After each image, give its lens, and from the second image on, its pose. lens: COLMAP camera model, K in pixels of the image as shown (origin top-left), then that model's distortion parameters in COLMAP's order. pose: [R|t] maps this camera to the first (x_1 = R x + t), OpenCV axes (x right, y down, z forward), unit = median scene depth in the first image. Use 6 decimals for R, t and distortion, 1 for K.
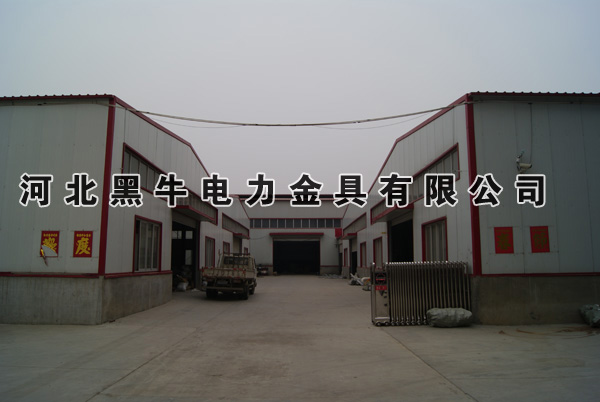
lens RADIAL K [[463.2, 0, 299.4], [0, 463.2, 199.2], [0, 0, 1]] dist [-0.072838, 0.003598]
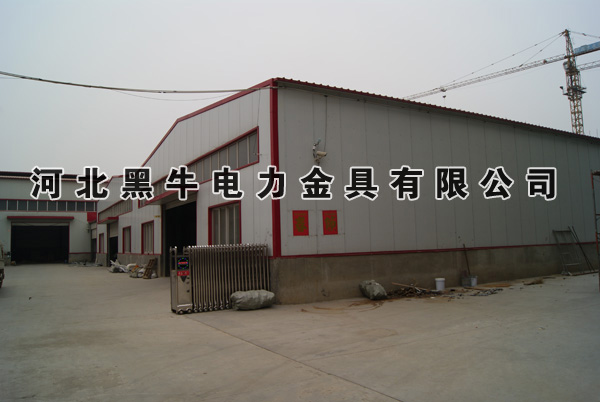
lens RADIAL K [[463.2, 0, 297.9], [0, 463.2, 201.1], [0, 0, 1]] dist [-0.072838, 0.003598]
pose [[0.865237, 0.024782, 0.500750, -0.091444], [-0.042538, 0.998805, 0.024071, 0.013883], [-0.499555, -0.042128, 0.865257, 0.082722]]
